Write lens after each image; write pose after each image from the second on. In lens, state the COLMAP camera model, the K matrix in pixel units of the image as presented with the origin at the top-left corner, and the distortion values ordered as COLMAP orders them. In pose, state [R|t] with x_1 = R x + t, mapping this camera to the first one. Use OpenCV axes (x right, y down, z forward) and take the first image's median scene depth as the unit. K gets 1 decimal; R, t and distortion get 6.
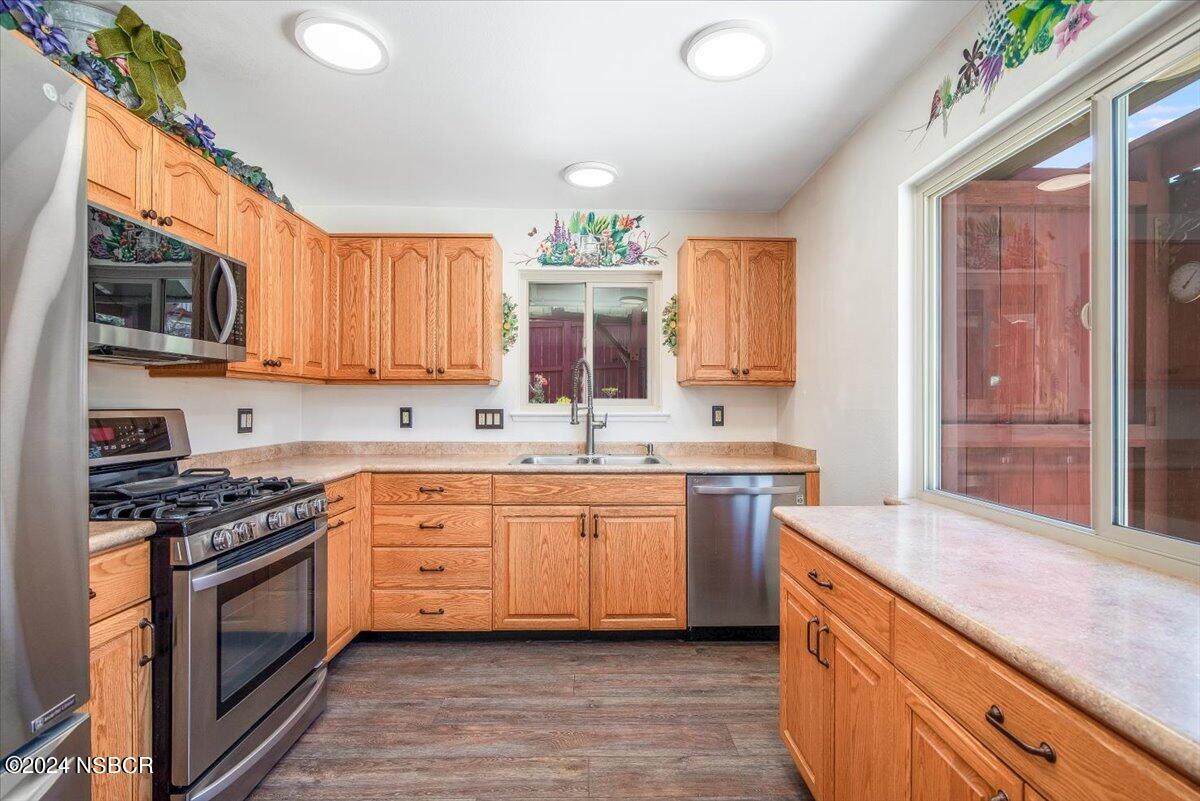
lens RADIAL K [[546.0, 0, 600.0], [0, 546.0, 400.5], [0, 0, 1]] dist [-0.013374, -0.000635]
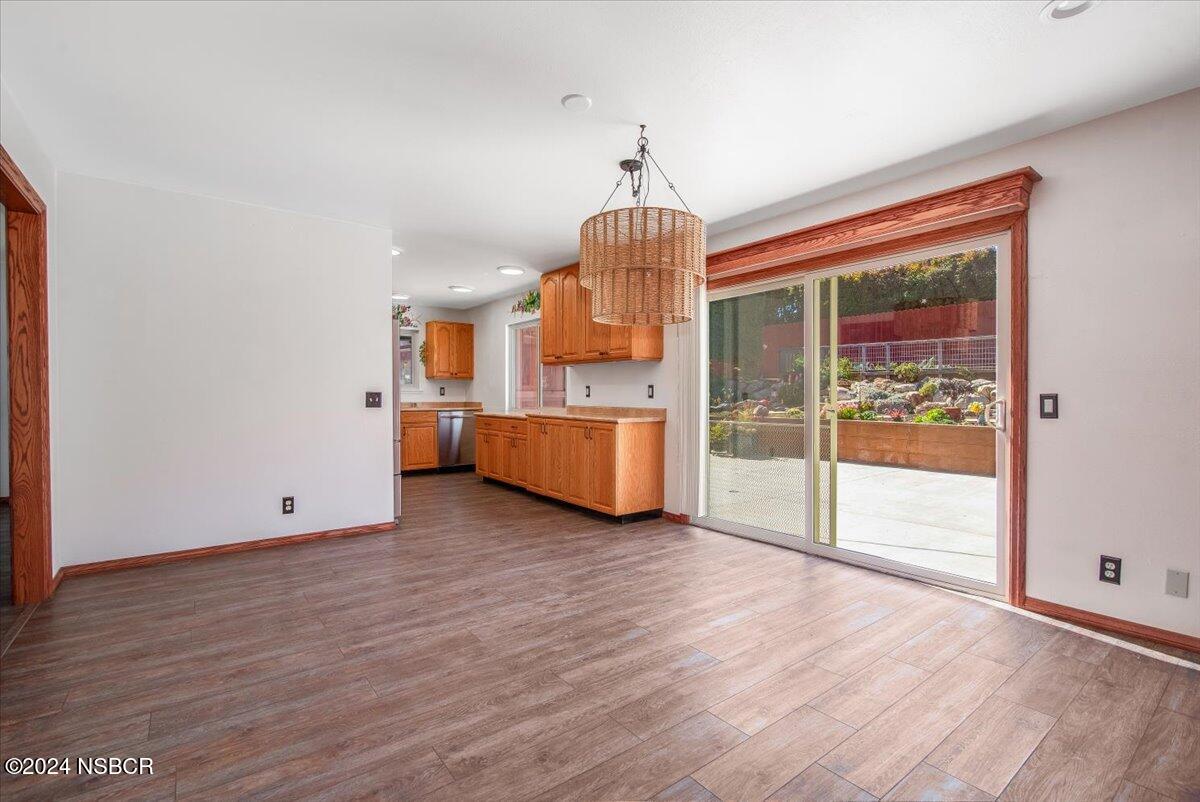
lens RADIAL K [[546.0, 0, 600.0], [0, 546.0, 401.0], [0, 0, 1]] dist [-0.013374, -0.000635]
pose [[0.810407, -0.005502, 0.585842, -0.712510], [-0.003352, 0.999896, 0.014027, 0.038417], [-0.585858, -0.013331, 0.810304, -1.546745]]
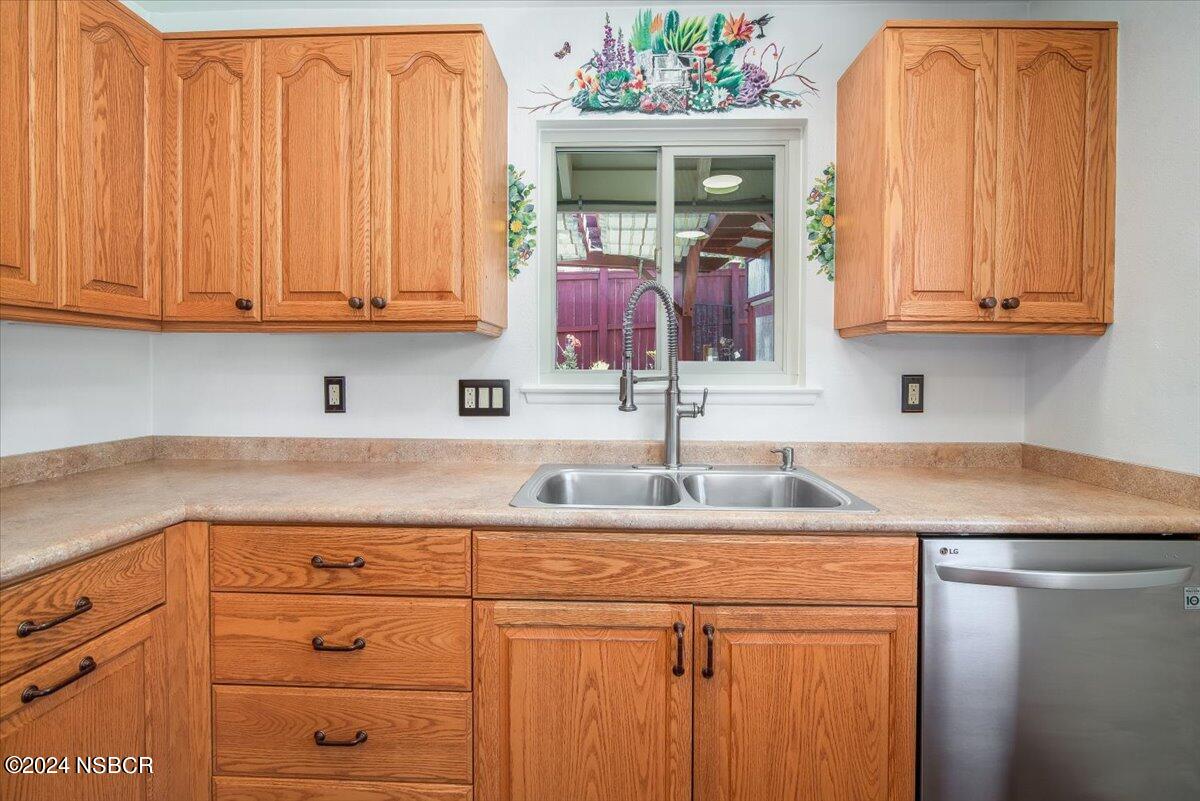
lens RADIAL K [[562.3, 0, 605.3], [0, 562.3, 381.9], [0, 0, 1]] dist [-0.014662, -0.000085]
pose [[0.998851, 0.003384, -0.047803, -0.060812], [-0.002039, 0.999601, 0.028155, 0.002352], [0.047879, -0.028025, 0.998460, 0.492482]]
